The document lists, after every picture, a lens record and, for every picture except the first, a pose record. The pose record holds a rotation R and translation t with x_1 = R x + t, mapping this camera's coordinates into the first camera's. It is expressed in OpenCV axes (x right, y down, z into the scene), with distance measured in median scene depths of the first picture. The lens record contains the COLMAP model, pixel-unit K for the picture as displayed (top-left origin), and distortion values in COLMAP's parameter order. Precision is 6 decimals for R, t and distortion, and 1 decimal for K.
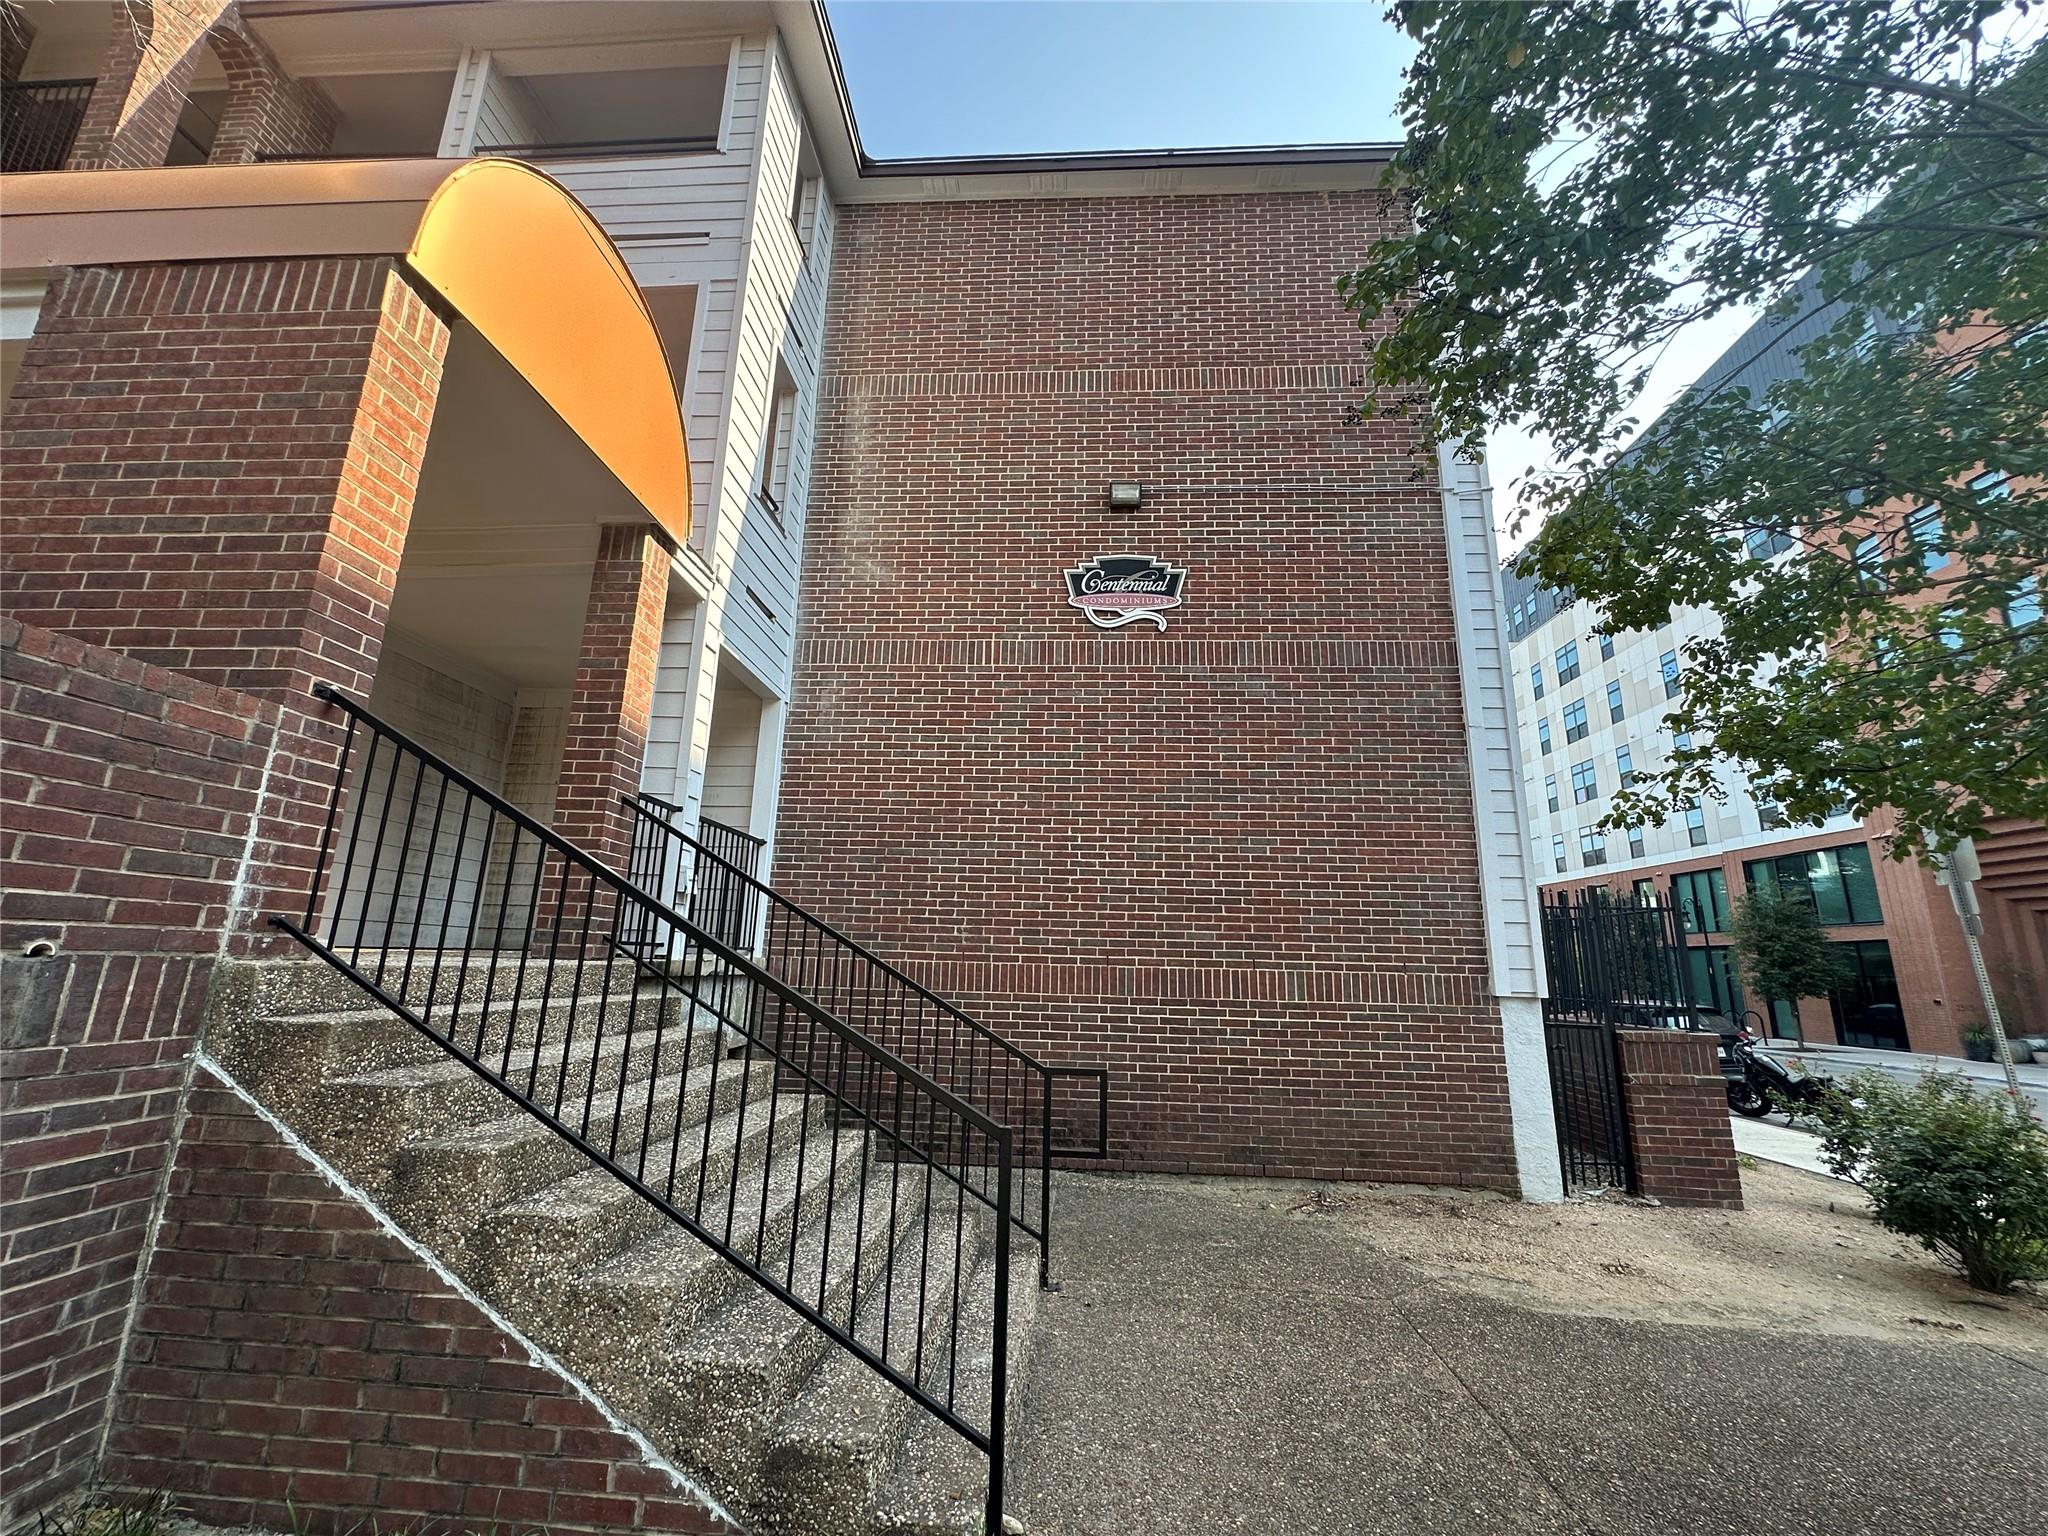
lens RADIAL K [[824.8, 0, 1024.0], [0, 824.8, 765.3], [0, 0, 1]] dist [-0.003925, 0.000115]
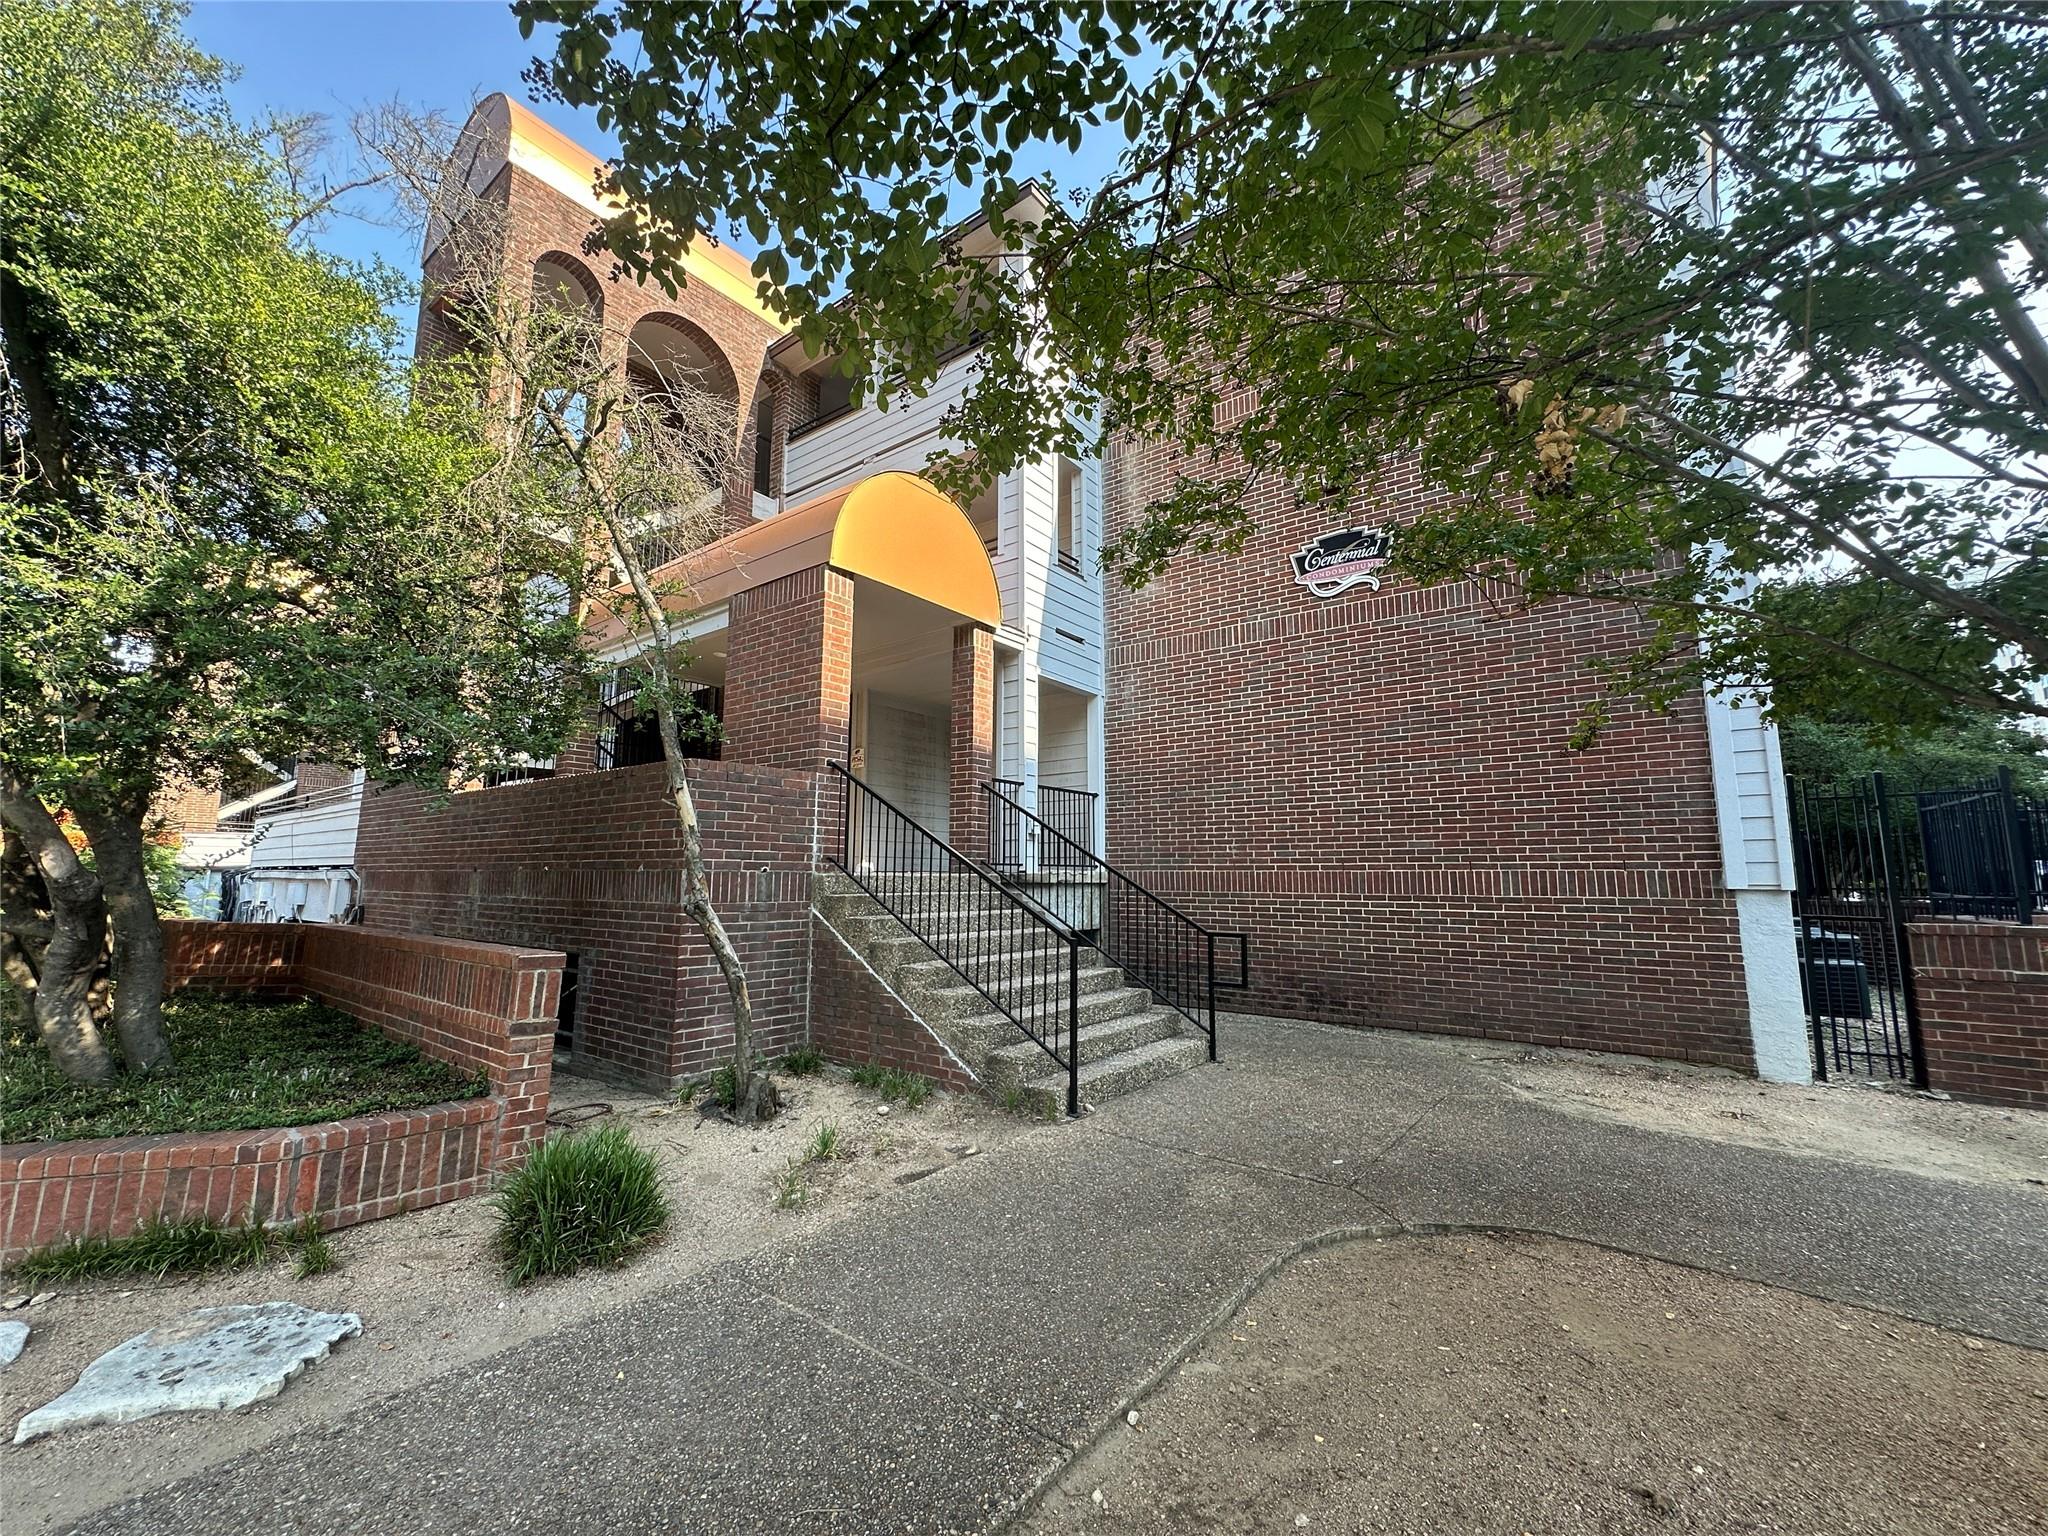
lens RADIAL K [[824.8, 0, 1025.7], [0, 824.8, 765.3], [0, 0, 1]] dist [-0.003925, 0.000115]
pose [[0.830828, -0.097759, -0.547875, 0.417095], [0.147140, 0.988006, 0.046839, -0.050317], [0.536725, -0.119530, 0.835248, -0.312305]]
